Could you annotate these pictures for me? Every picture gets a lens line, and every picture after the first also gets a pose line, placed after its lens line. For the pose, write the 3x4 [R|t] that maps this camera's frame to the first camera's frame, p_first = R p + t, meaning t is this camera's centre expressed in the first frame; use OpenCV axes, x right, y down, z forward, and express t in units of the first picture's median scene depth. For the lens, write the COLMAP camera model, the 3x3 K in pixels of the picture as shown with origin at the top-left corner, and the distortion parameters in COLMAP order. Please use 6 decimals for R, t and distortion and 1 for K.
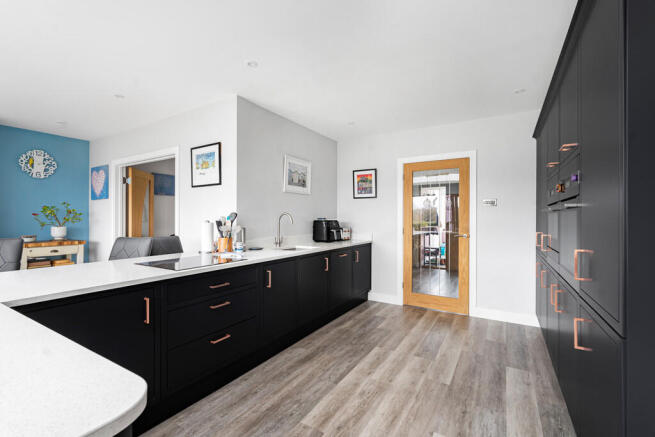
lens RADIAL K [[292.8, 0, 326.2], [0, 292.8, 219.0], [0, 0, 1]] dist [-0.000182, -0.000335]
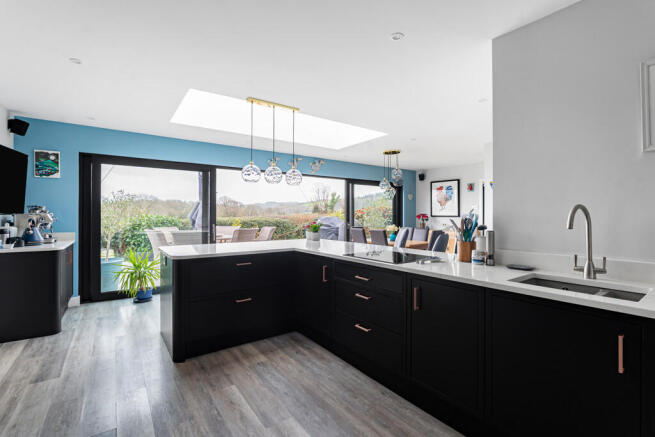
lens RADIAL K [[292.8, 0, 325.8], [0, 292.8, 215.3], [0, 0, 1]] dist [-0.000182, -0.000335]
pose [[-0.387323, -0.006389, -0.921922, 0.701003], [-0.004300, 0.999978, -0.005123, -0.001656], [0.921934, 0.001980, -0.387342, 1.302094]]
